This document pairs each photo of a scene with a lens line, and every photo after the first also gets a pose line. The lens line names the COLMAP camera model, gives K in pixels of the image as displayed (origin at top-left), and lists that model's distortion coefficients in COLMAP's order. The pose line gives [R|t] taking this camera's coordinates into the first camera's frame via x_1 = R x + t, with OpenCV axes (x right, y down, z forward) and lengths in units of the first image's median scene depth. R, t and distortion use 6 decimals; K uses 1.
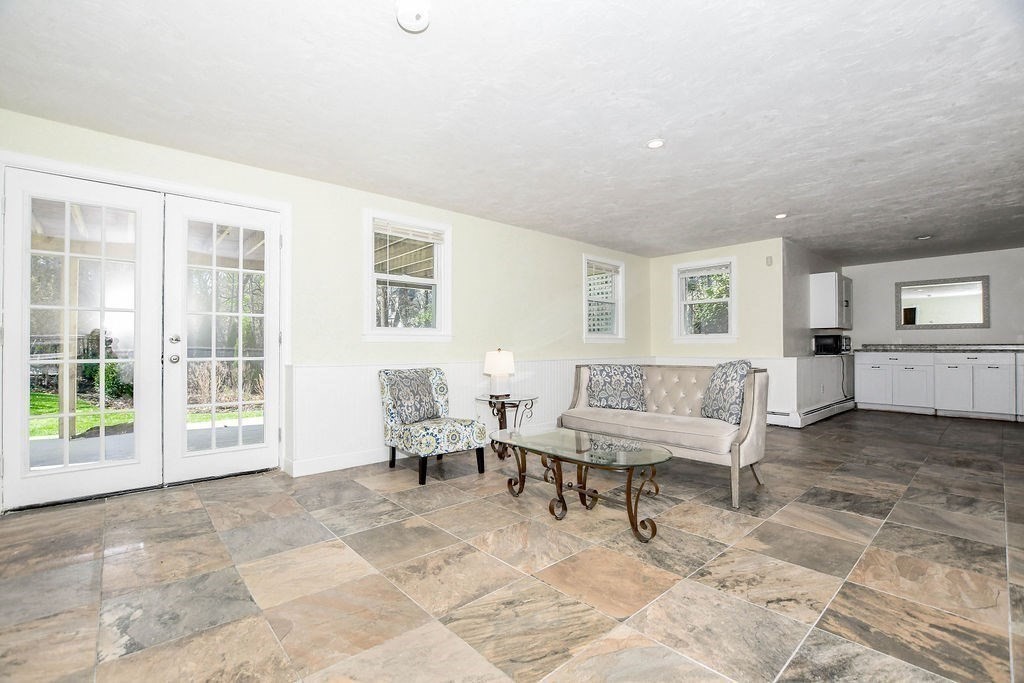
lens RADIAL K [[449.2, 0, 508.0], [0, 449.2, 341.5], [0, 0, 1]] dist [-0.027780, 0.000752]
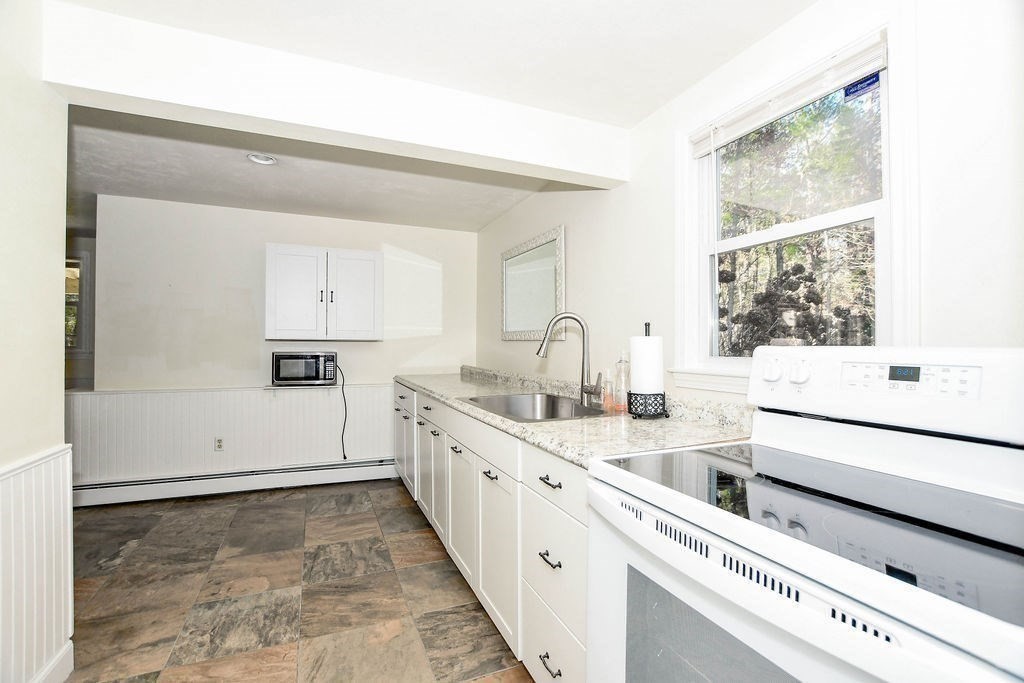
lens RADIAL K [[449.2, 0, 508.0], [0, 449.2, 341.5], [0, 0, 1]] dist [-0.027780, 0.000752]
pose [[-0.317708, -0.010566, -0.948130, 0.265044], [0.007011, 0.999884, -0.013492, -0.076655], [0.948163, -0.010934, -0.317597, 1.900099]]
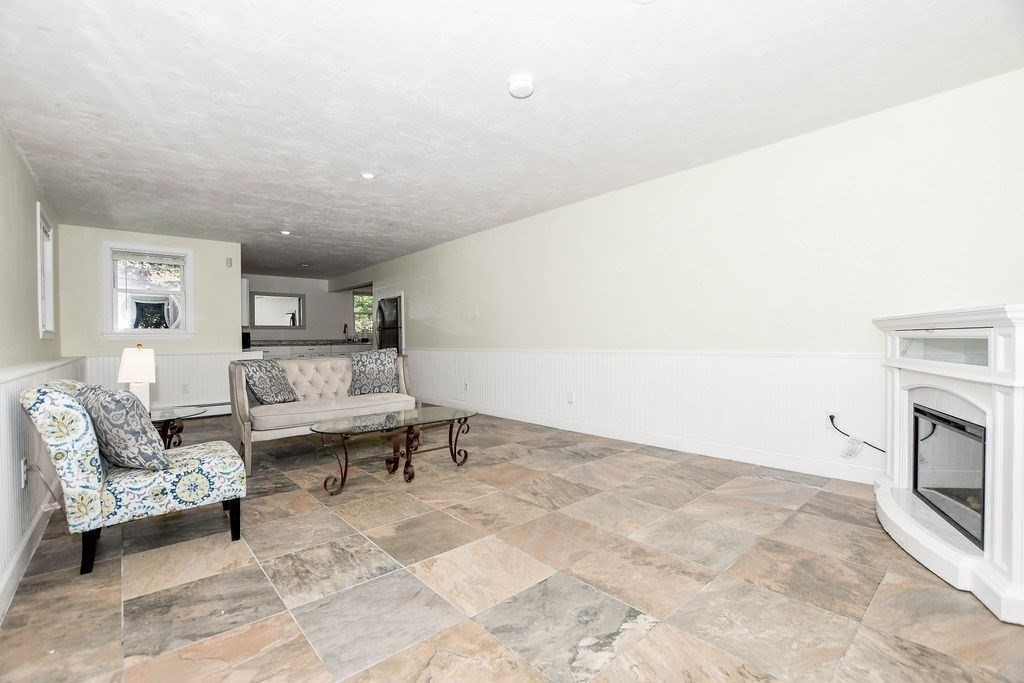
lens RADIAL K [[449.2, 0, 508.0], [0, 449.2, 341.5], [0, 0, 1]] dist [-0.027780, 0.000752]
pose [[0.010067, -0.002419, 0.999946, -1.210355], [0.000641, 0.999997, 0.002413, 0.018699], [-0.999949, 0.000617, 0.010069, 0.801834]]
